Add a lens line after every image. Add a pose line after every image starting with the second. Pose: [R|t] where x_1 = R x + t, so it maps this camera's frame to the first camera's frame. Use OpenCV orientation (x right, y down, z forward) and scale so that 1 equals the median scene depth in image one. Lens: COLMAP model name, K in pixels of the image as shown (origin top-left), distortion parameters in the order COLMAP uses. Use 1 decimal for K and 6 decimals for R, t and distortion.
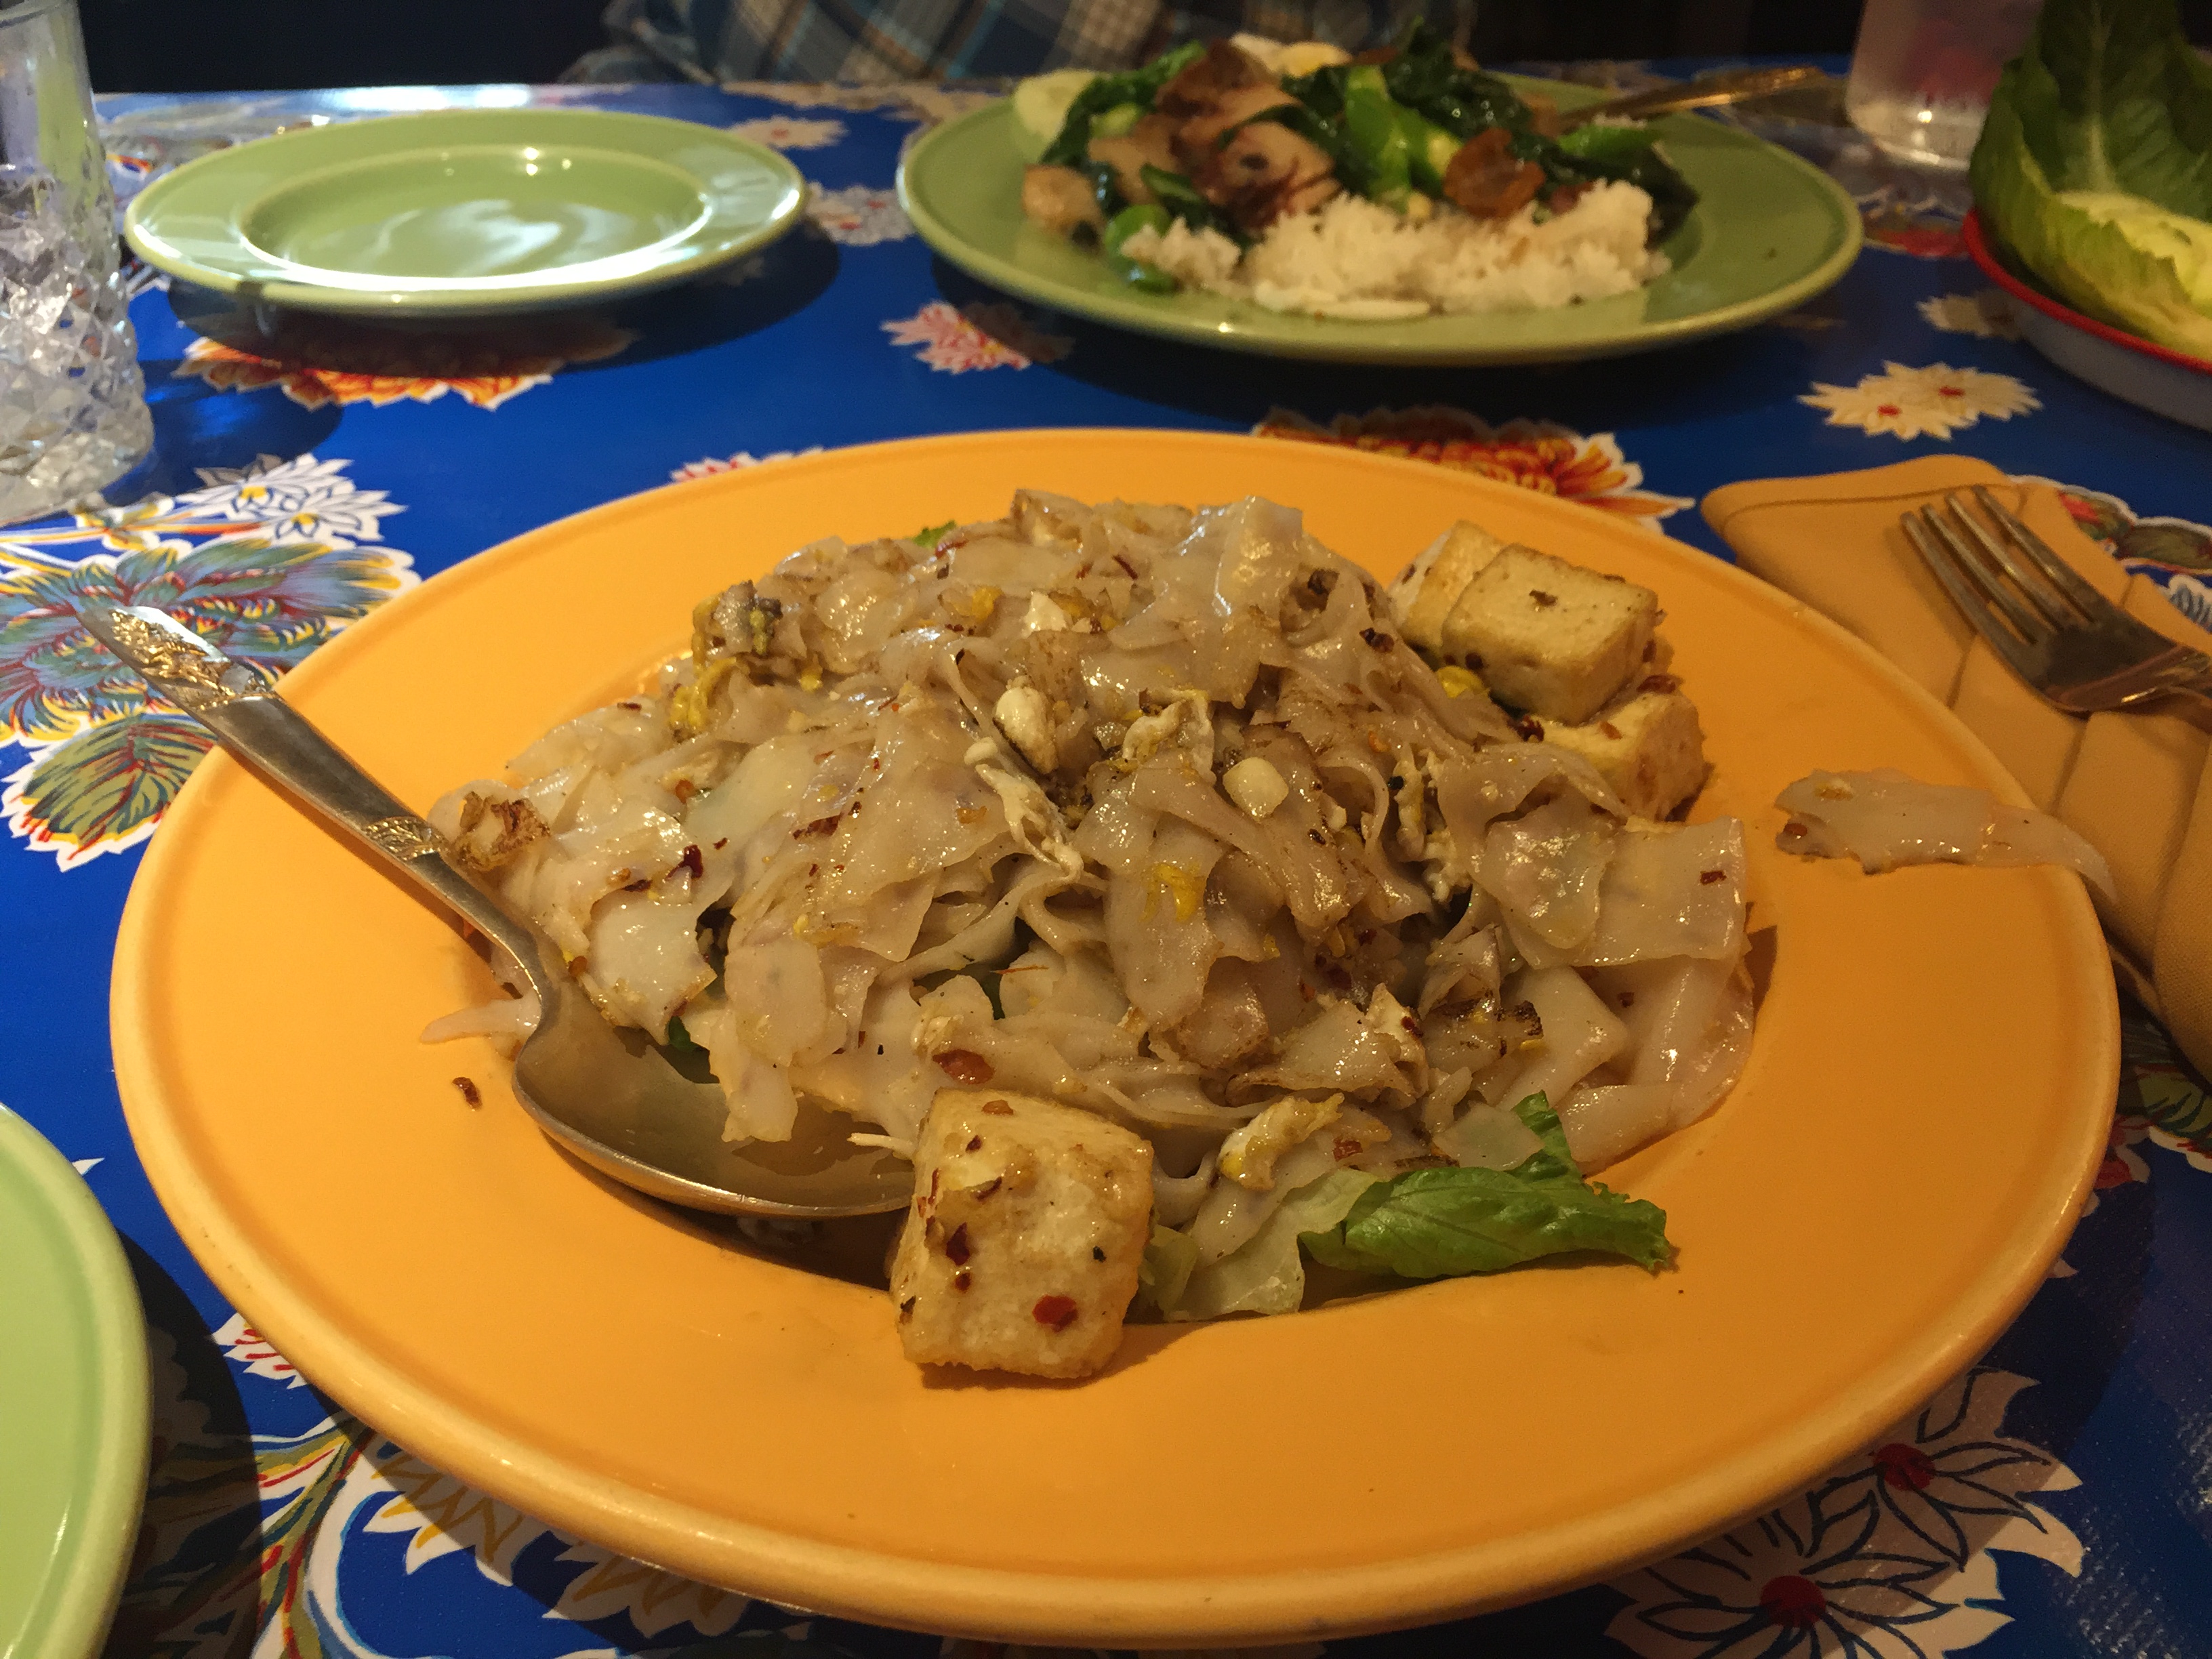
lens RADIAL K [[1910.9, 0, 1106.0], [0, 1910.9, 829.5], [0, 0, 1]] dist [0.088275, -0.152032]
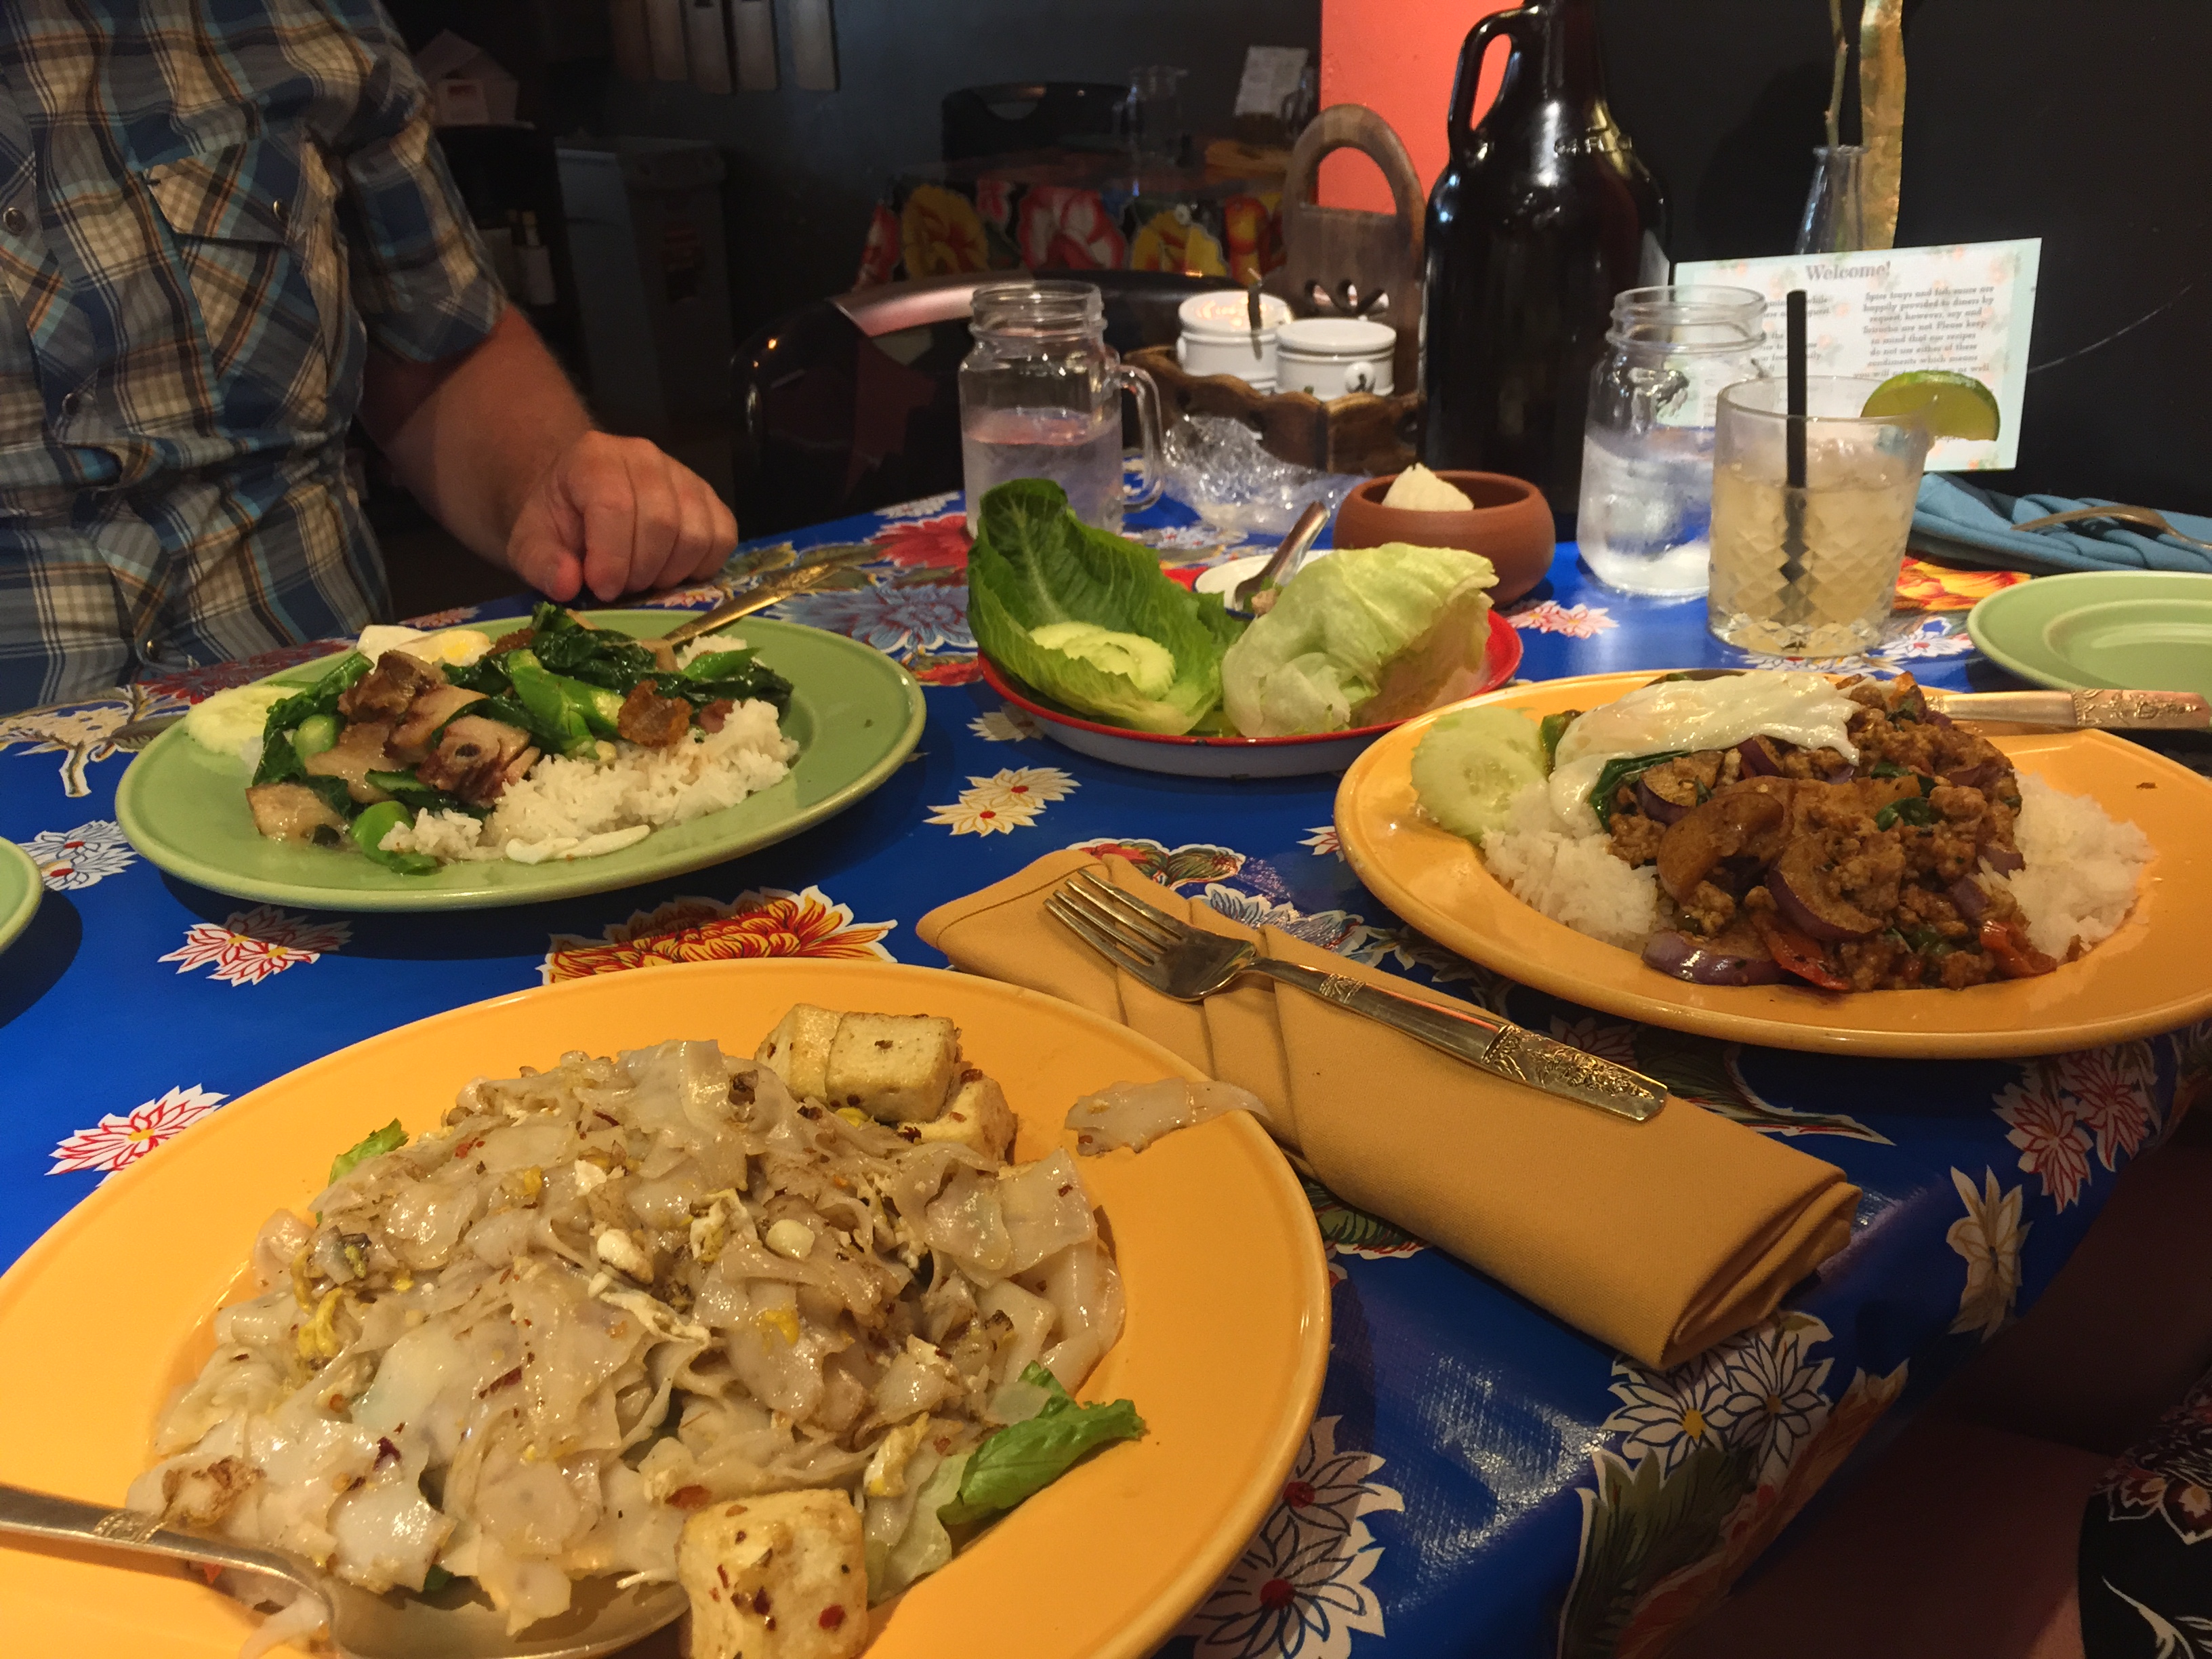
lens RADIAL K [[1910.9, 0, 1106.0], [0, 1910.9, 829.5], [0, 0, 1]] dist [0.088275, -0.152032]
pose [[0.848893, -0.254517, 0.463251, -0.281551], [0.331892, 0.938781, -0.092402, -0.088346], [-0.411374, 0.232189, 0.881397, -0.423734]]
